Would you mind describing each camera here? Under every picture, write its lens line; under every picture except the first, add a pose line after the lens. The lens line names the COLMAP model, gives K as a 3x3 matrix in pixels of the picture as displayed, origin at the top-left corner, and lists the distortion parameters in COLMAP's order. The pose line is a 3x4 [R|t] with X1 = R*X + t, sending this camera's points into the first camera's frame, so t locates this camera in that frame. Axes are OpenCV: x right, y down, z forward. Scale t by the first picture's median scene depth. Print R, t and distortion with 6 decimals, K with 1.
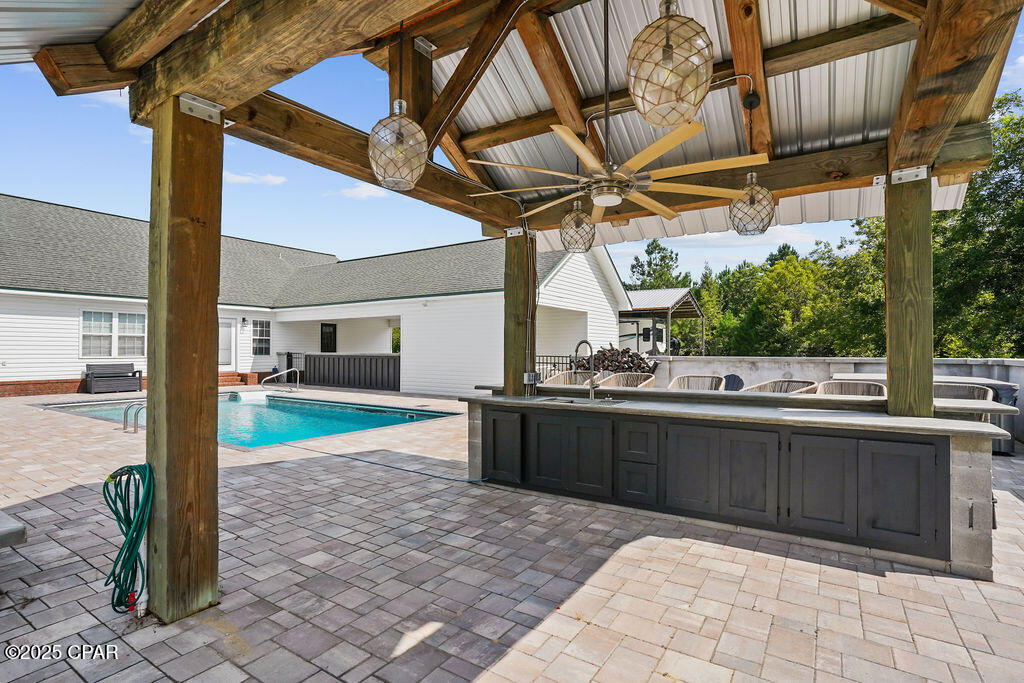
lens RADIAL K [[502.5, 0, 512.3], [0, 502.5, 342.9], [0, 0, 1]] dist [-0.039322, 0.022046]
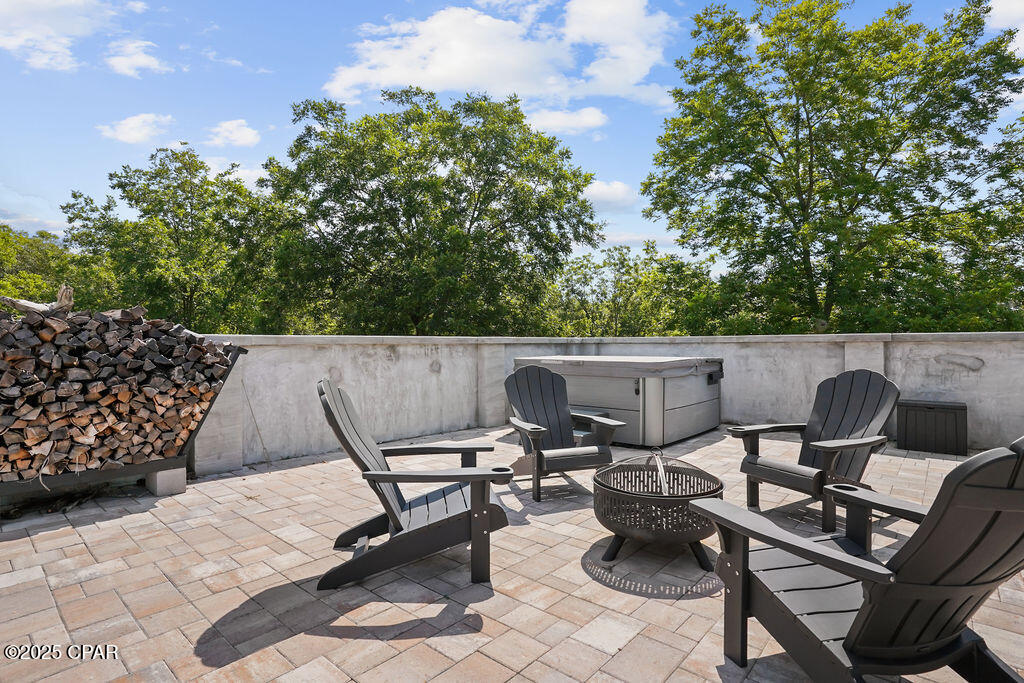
lens RADIAL K [[505.5, 0, 517.1], [0, 505.5, 341.3], [0, 0, 1]] dist [-0.044648, 0.014094]
pose [[0.146264, 0.000131, 0.989246, -0.116144], [-0.010679, 0.999942, 0.001446, 0.070838], [-0.989188, -0.010776, 0.146257, 1.755770]]
